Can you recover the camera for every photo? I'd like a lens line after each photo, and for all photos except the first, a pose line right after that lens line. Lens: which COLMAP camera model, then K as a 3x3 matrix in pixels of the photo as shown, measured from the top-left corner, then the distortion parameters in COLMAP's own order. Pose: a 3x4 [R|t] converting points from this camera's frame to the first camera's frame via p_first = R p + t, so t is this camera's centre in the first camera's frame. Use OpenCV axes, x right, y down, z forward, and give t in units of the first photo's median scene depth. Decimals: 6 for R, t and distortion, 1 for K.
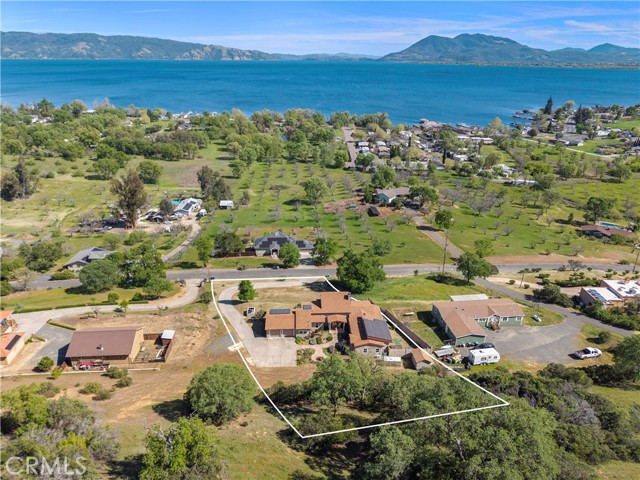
lens RADIAL K [[426.7, 0, 324.1], [0, 426.7, 243.7], [0, 0, 1]] dist [0.036214, -0.035915]
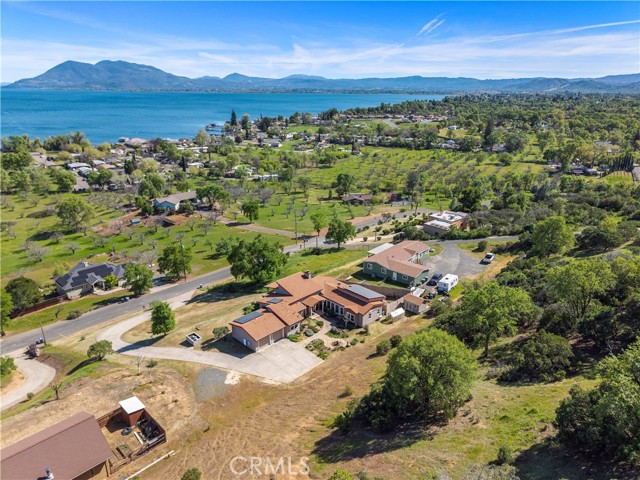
lens RADIAL K [[426.7, 0, 322.2], [0, 426.7, 237.2], [0, 0, 1]] dist [0.036214, -0.035915]
pose [[0.747465, -0.225161, 0.624979, -0.193425], [0.267386, 0.963205, 0.027224, 0.015333], [-0.608113, 0.146762, 0.780166, 0.130692]]
